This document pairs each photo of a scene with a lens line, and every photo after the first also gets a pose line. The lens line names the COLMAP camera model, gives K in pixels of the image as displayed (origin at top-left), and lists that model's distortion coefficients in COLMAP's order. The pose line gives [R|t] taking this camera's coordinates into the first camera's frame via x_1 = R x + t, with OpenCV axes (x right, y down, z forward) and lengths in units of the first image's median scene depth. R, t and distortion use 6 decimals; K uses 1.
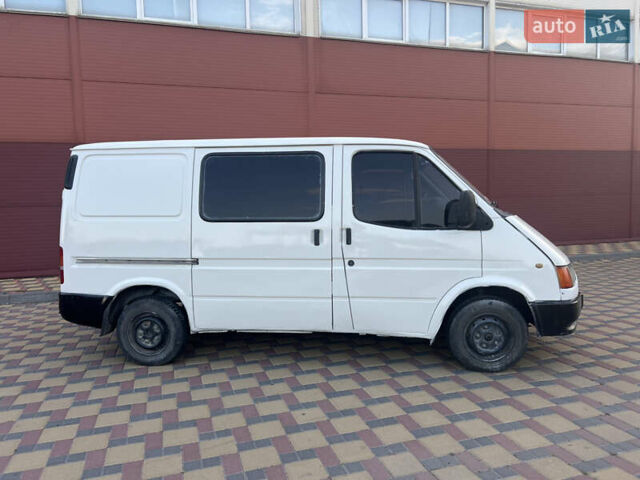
lens RADIAL K [[479.5, 0, 316.5], [0, 479.5, 245.5], [0, 0, 1]] dist [0.054765, -0.060023]
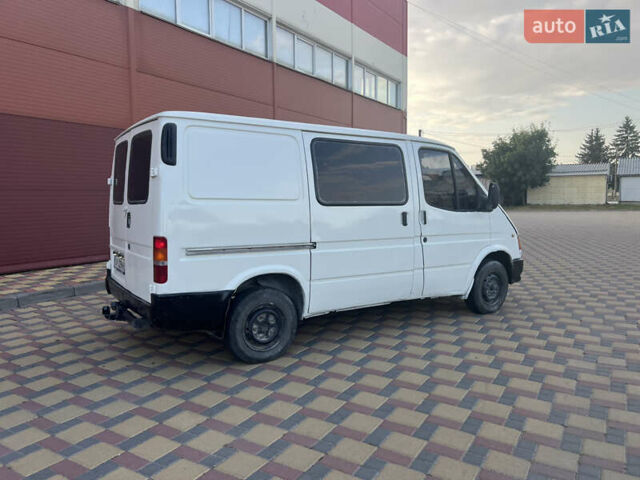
lens RADIAL K [[479.5, 0, 314.8], [0, 479.5, 236.8], [0, 0, 1]] dist [0.054765, -0.060023]
pose [[0.768386, -0.037831, 0.638868, -0.867695], [0.042811, 0.999054, 0.007670, 0.007720], [-0.638554, 0.021457, 0.769278, 0.231686]]
